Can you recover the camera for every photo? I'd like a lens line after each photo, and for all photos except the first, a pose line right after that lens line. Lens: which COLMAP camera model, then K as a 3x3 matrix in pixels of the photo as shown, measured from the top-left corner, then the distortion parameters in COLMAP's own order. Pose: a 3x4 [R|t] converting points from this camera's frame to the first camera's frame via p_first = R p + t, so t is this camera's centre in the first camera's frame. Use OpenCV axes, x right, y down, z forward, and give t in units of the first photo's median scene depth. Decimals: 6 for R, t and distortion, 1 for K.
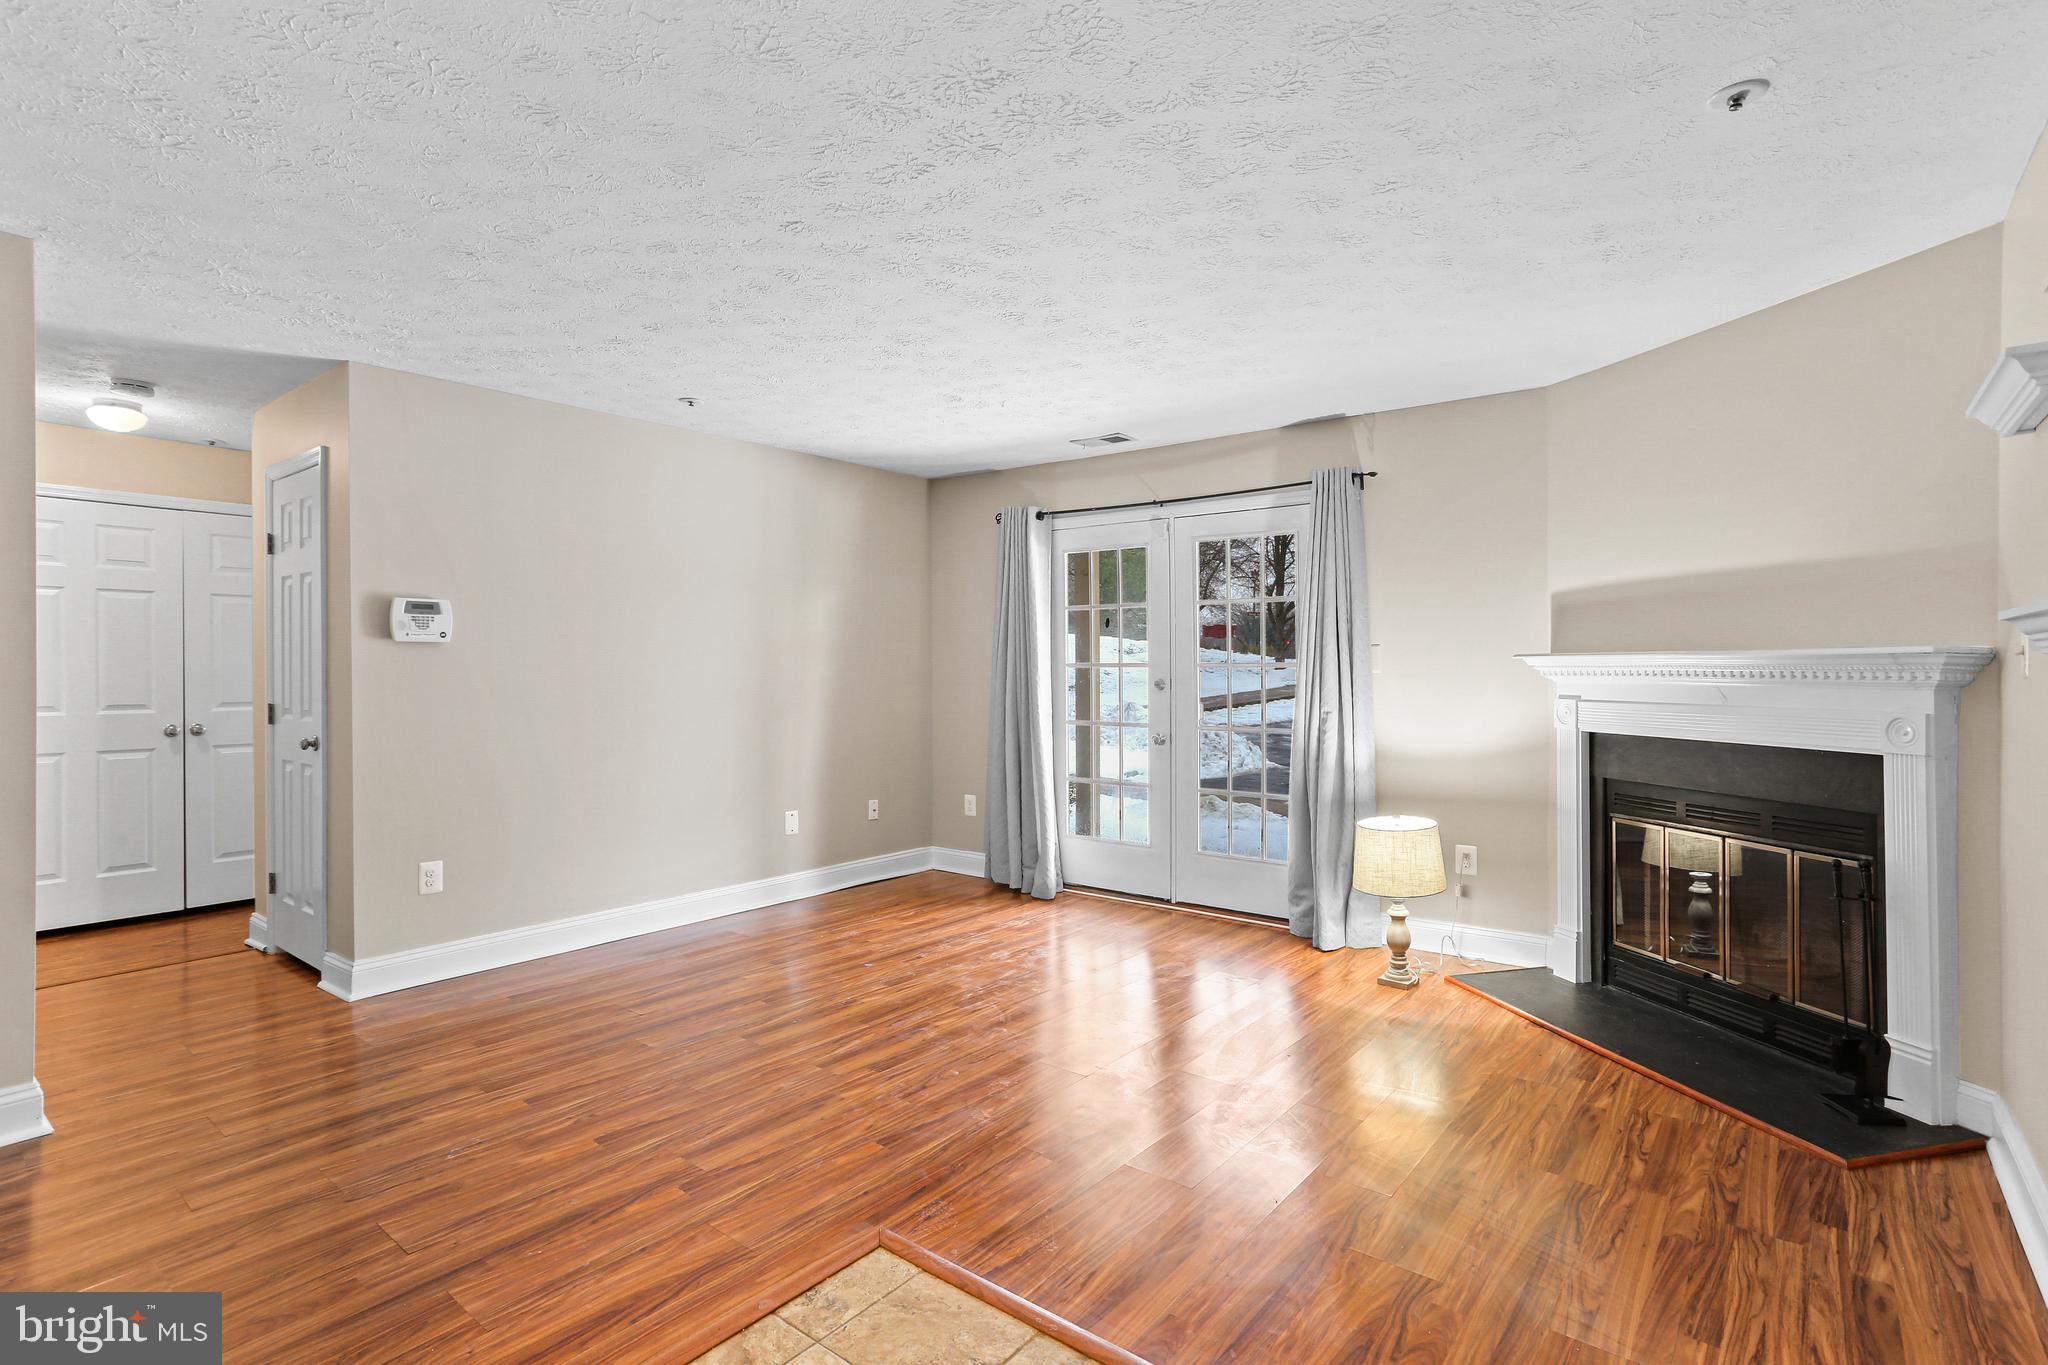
lens RADIAL K [[996.6, 0, 1031.7], [0, 996.6, 656.6], [0, 0, 1]] dist [-0.036333, 0.019336]
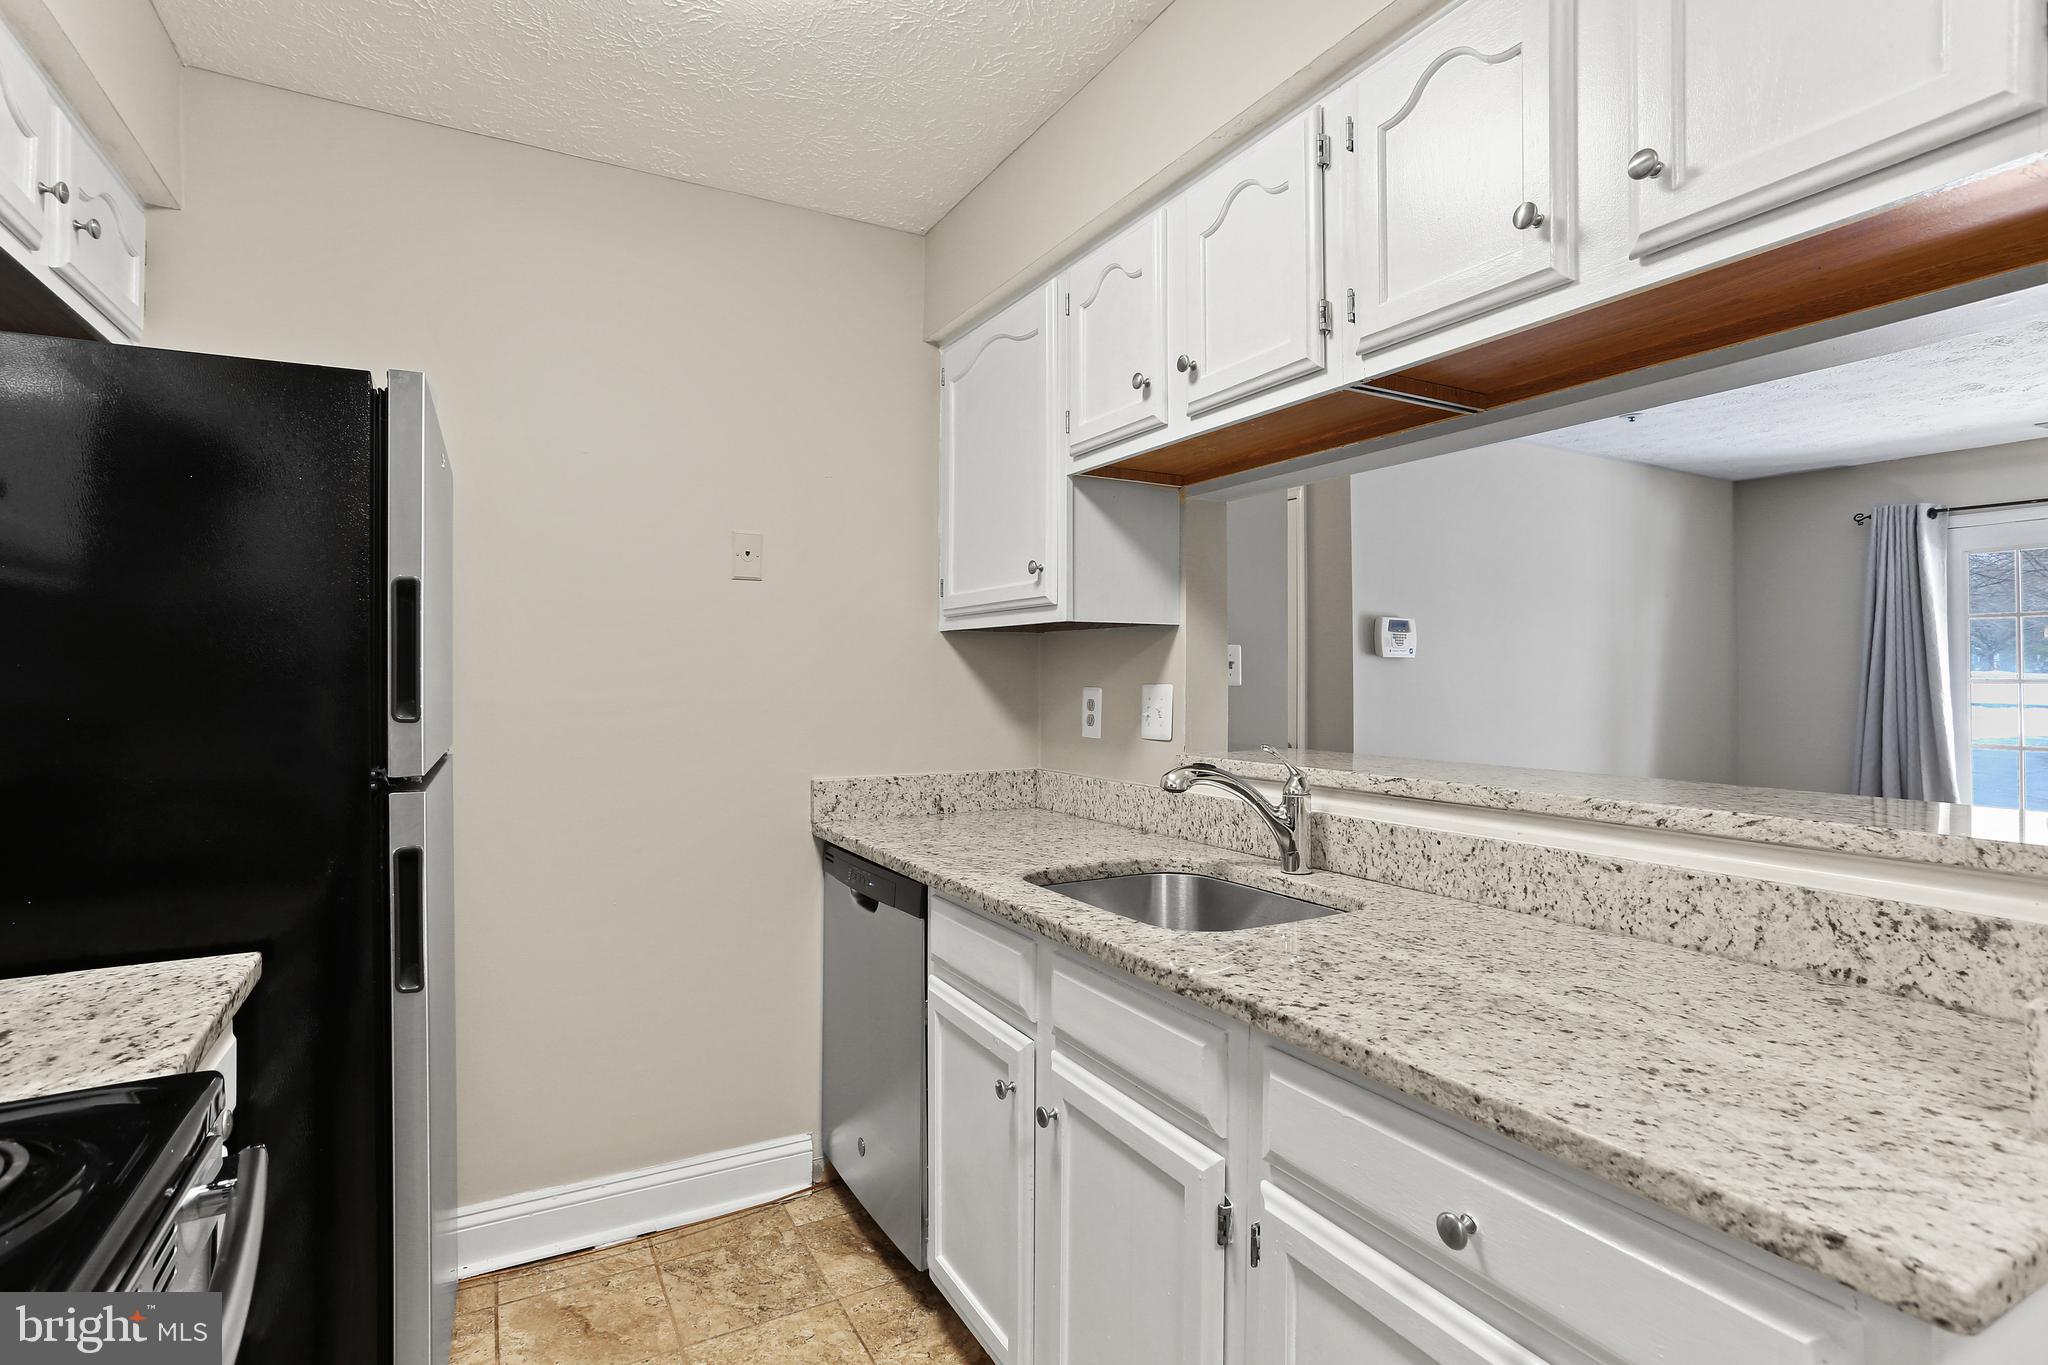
lens RADIAL K [[996.6, 0, 1026.3], [0, 996.6, 663.4], [0, 0, 1]] dist [-0.036333, 0.019336]
pose [[0.926365, -0.001484, -0.376623, -0.585240], [-0.000551, 0.999986, -0.005295, -0.002645], [0.376626, 0.005113, 0.926351, -0.165567]]
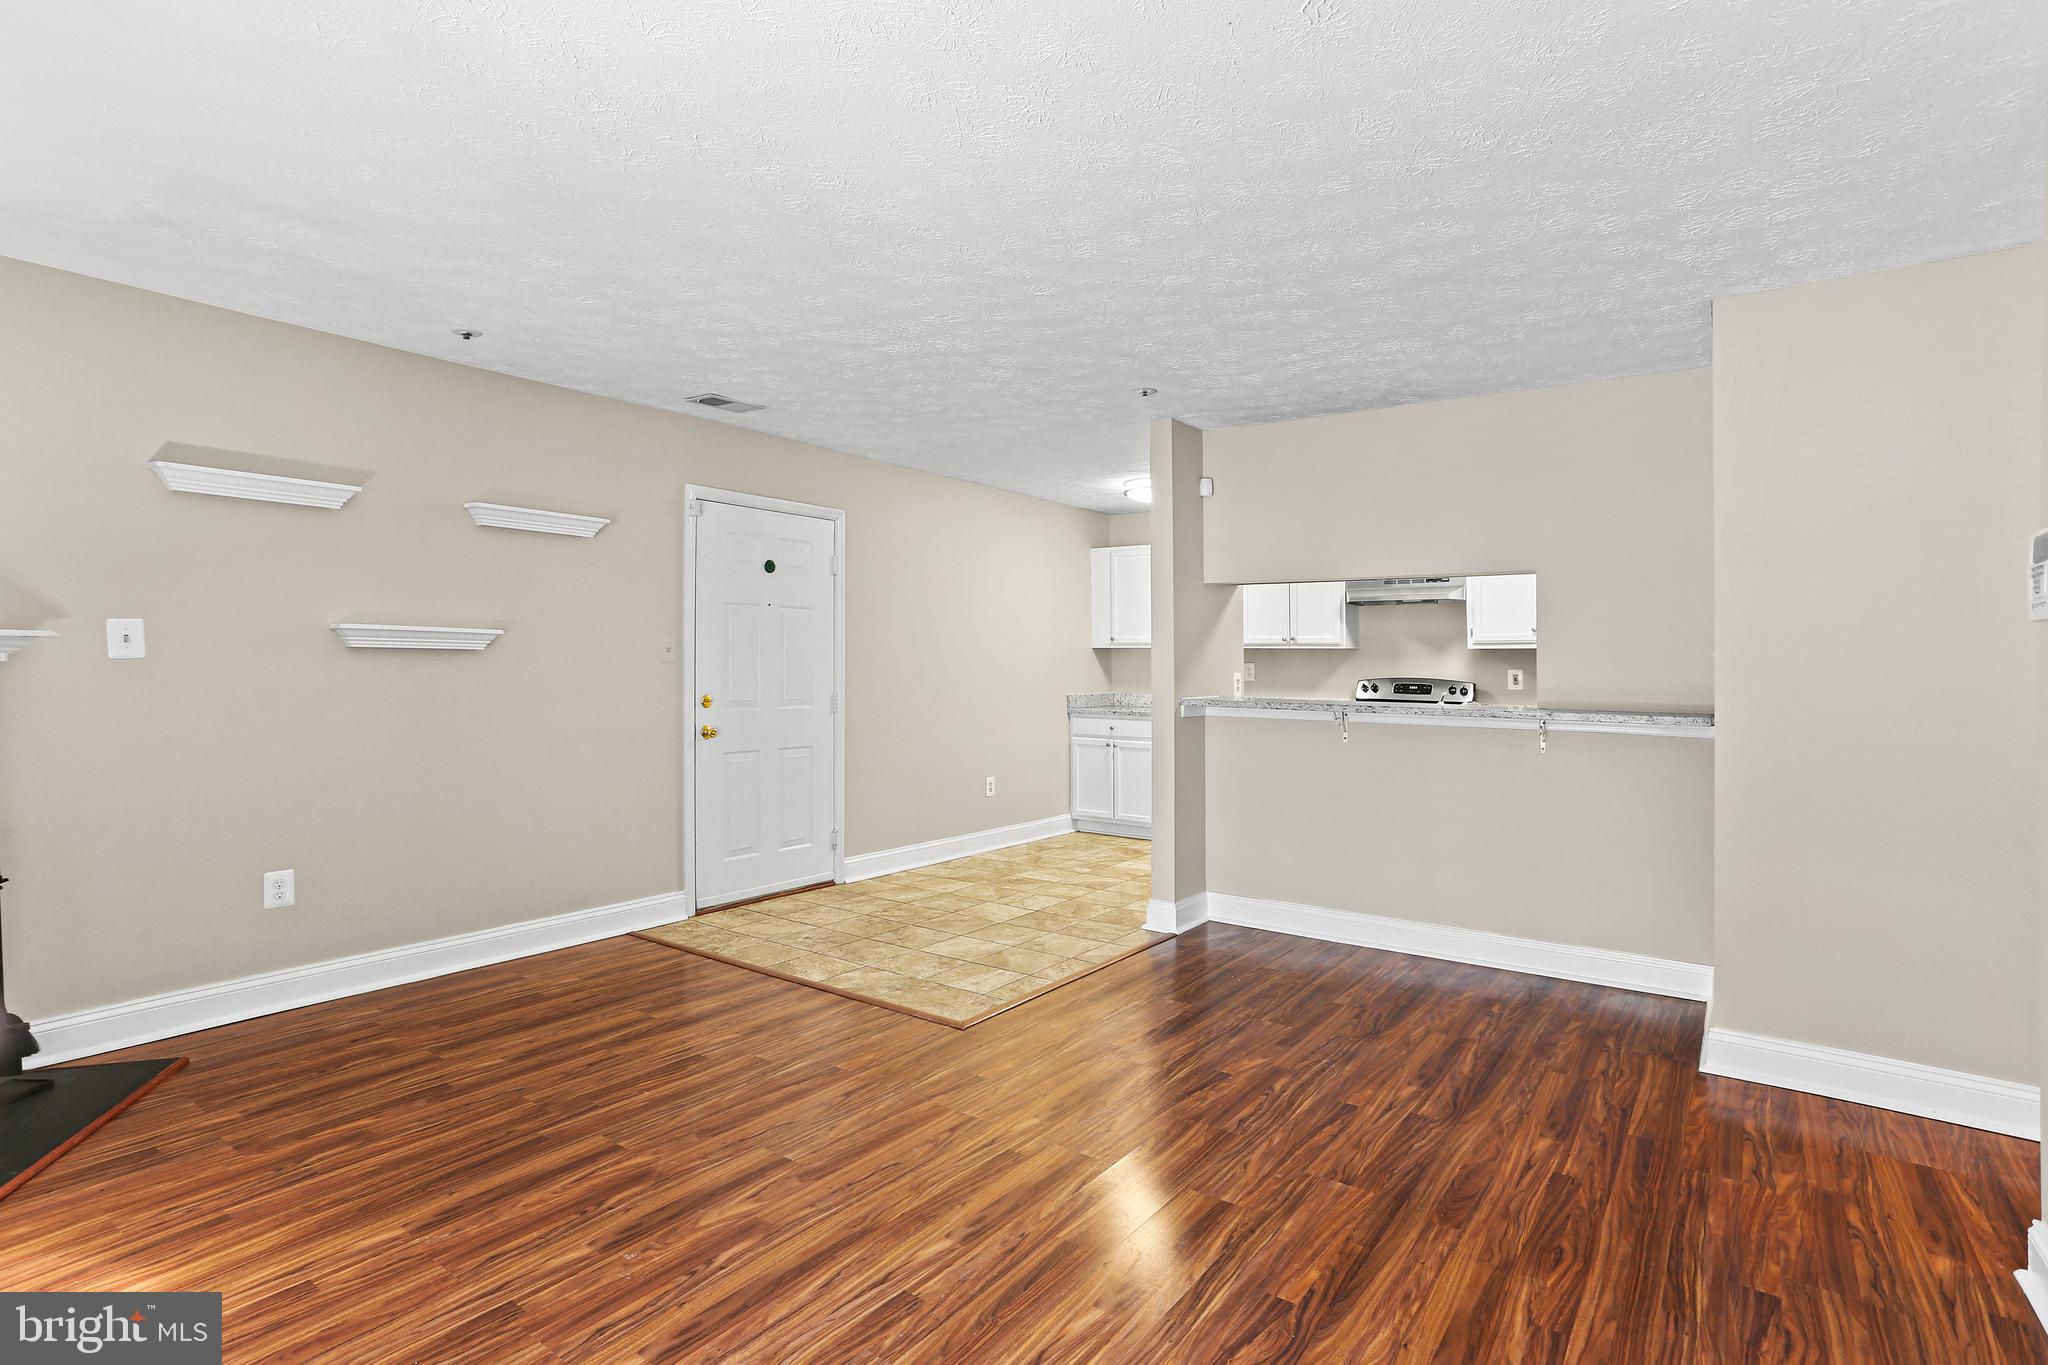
lens RADIAL K [[996.6, 0, 1032.7], [0, 996.6, 666.4], [0, 0, 1]] dist [-0.036333, 0.019336]
pose [[-0.998820, -0.011188, -0.047269, -0.102539], [-0.010749, 0.999897, -0.009527, 0.017976], [0.047371, -0.009008, -0.998837, 1.437345]]
